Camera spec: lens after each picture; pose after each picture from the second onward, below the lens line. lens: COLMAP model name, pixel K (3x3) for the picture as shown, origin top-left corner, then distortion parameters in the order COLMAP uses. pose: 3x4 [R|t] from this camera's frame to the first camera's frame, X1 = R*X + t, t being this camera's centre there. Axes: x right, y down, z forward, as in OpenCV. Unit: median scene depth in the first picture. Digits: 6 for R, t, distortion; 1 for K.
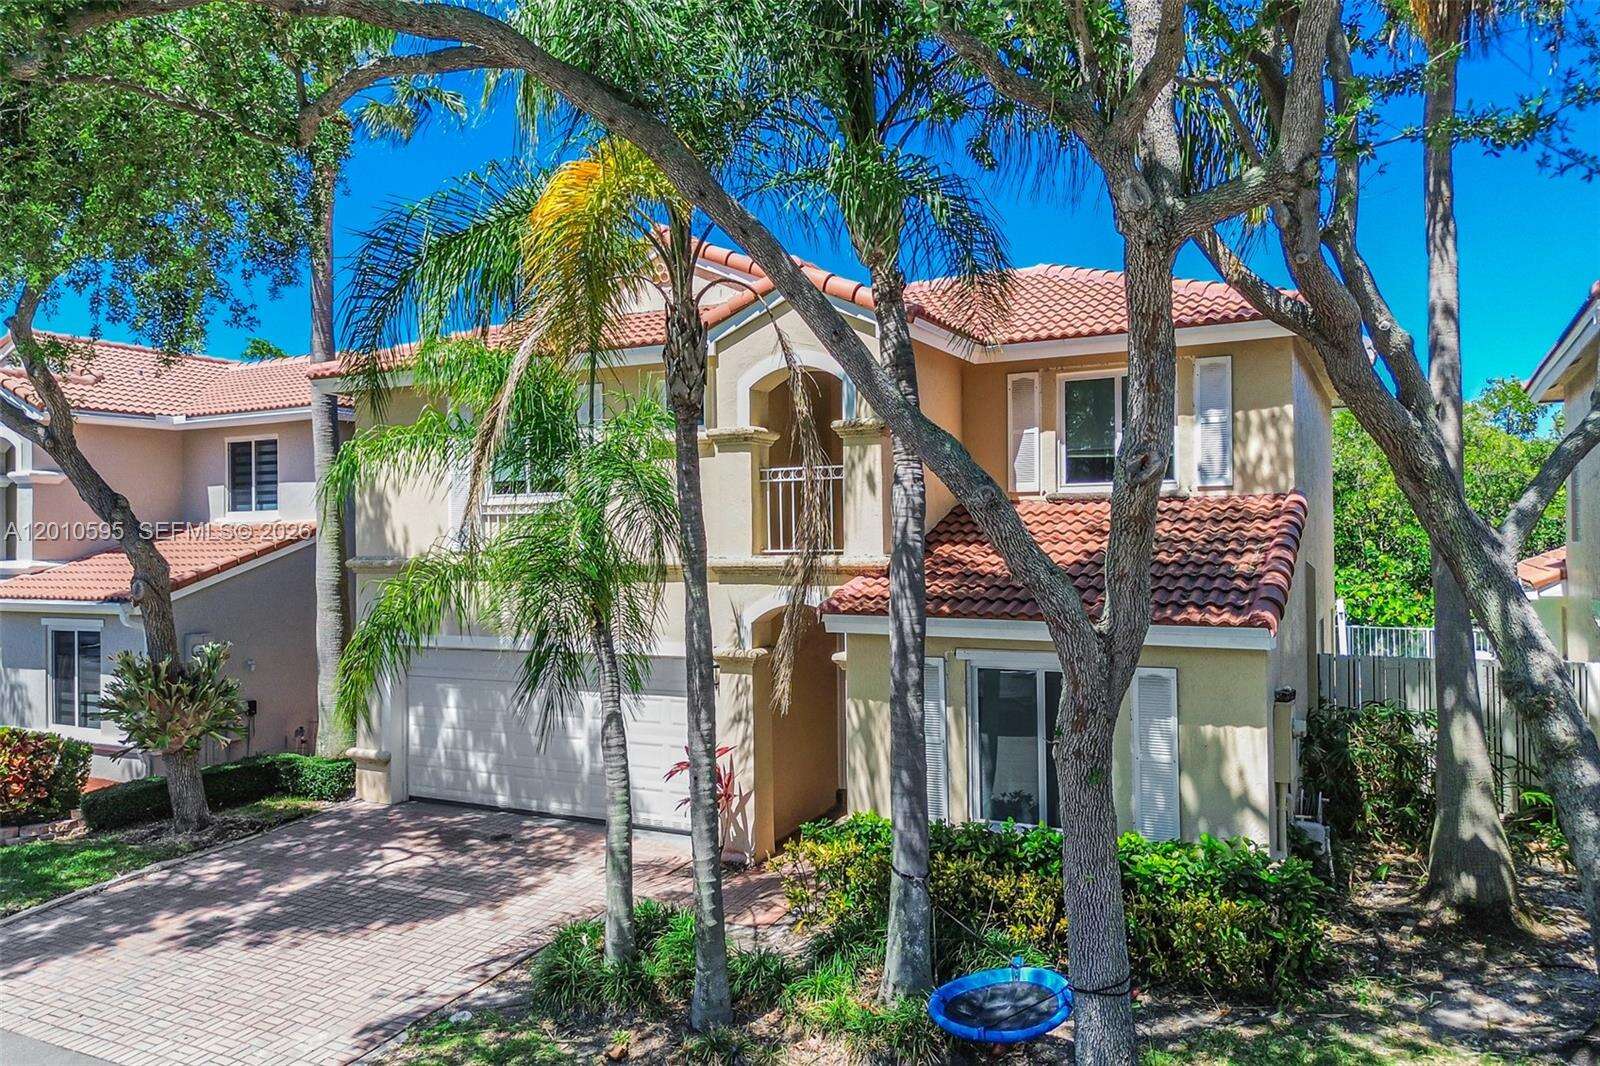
lens RADIAL K [[1166.3, 0, 798.0], [0, 1166.3, 523.3], [0, 0, 1]] dist [0.055433, -0.046003]
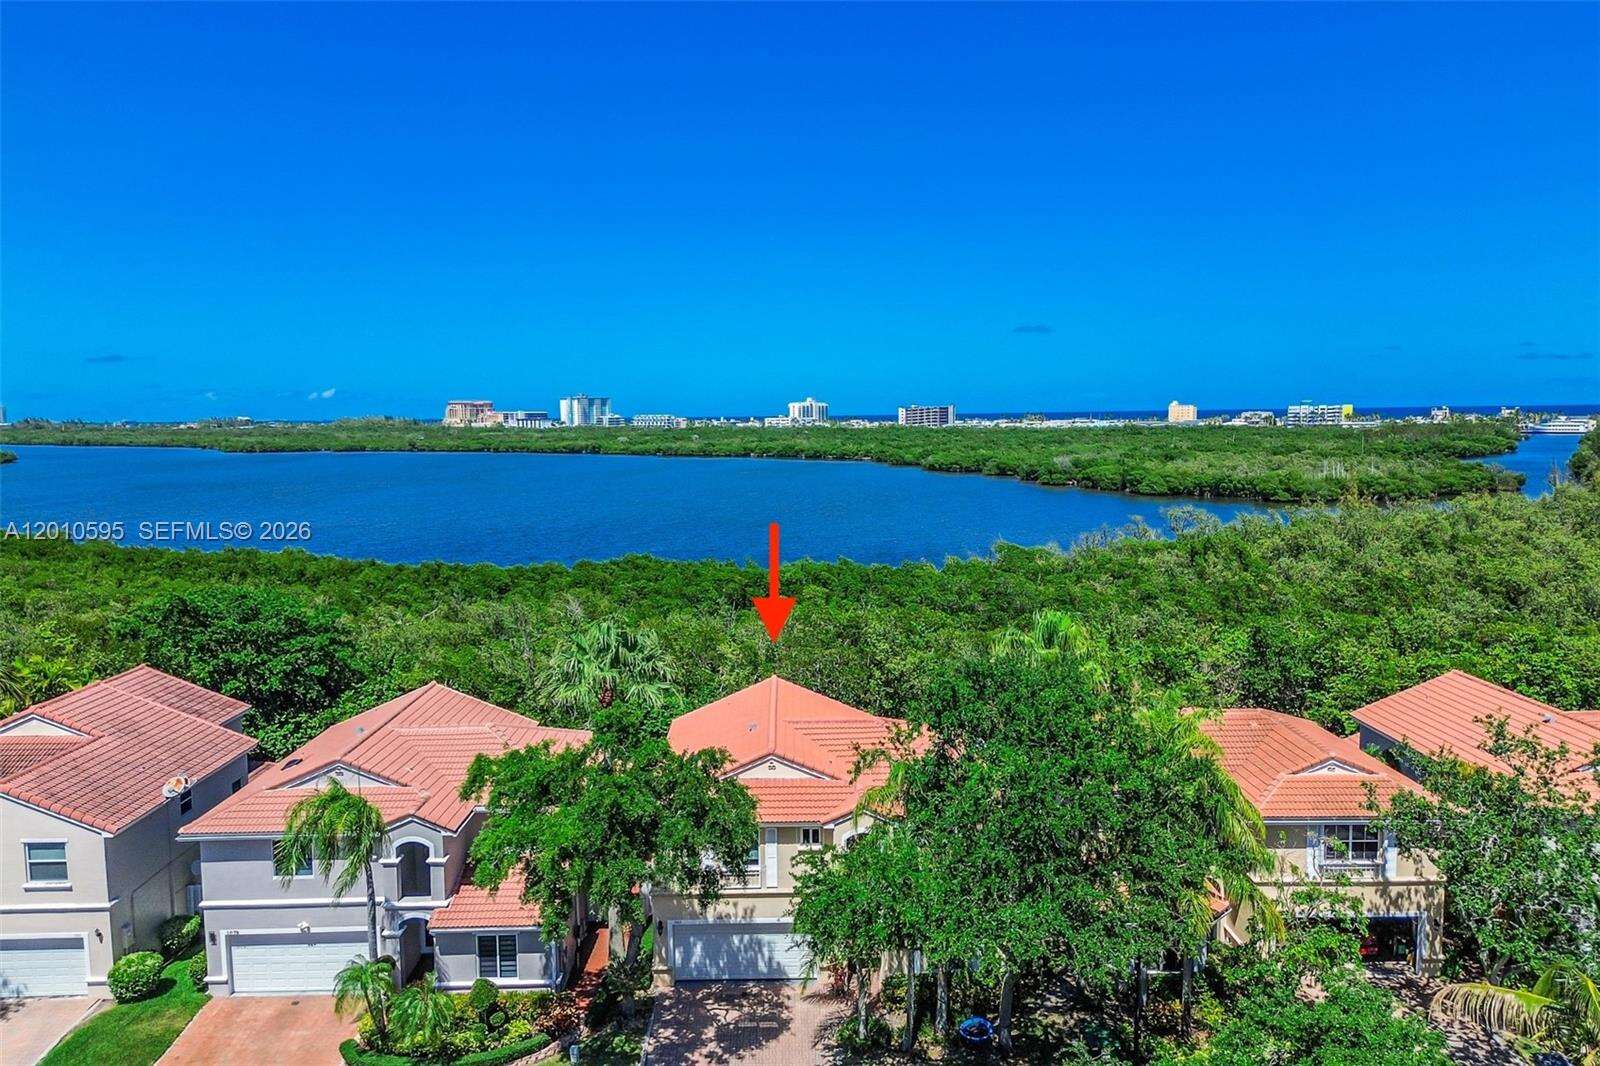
lens RADIAL K [[1166.3, 0, 812.4], [0, 1166.3, 533.9], [0, 0, 1]] dist [0.055433, -0.046003]
pose [[0.878409, -0.051300, 0.475148, -1.493250], [-0.005081, 0.993163, 0.116622, -1.232849], [-0.477882, -0.104856, 0.872143, -1.491766]]
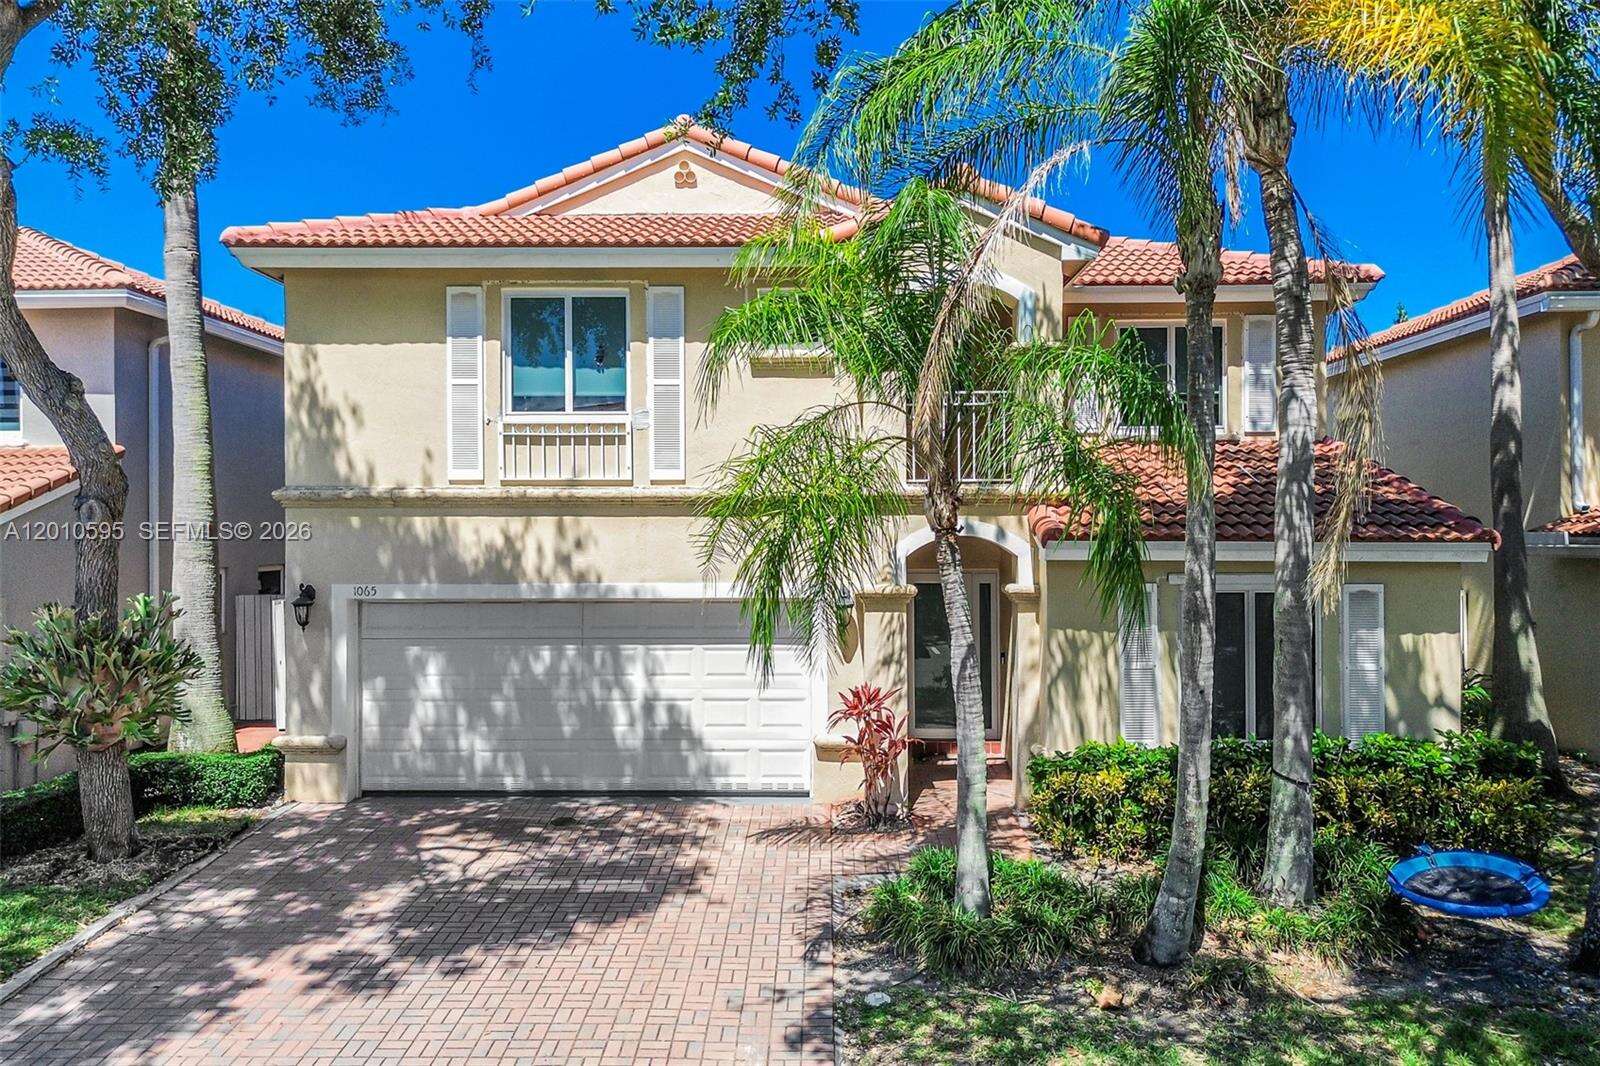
lens RADIAL K [[1166.3, 0, 813.2], [0, 1166.3, 526.6], [0, 0, 1]] dist [0.055433, -0.046003]
pose [[0.894461, 0.008844, 0.447059, -0.511091], [-0.014306, 0.999859, 0.008844, 0.053218], [-0.446918, -0.014307, 0.894461, 0.198300]]
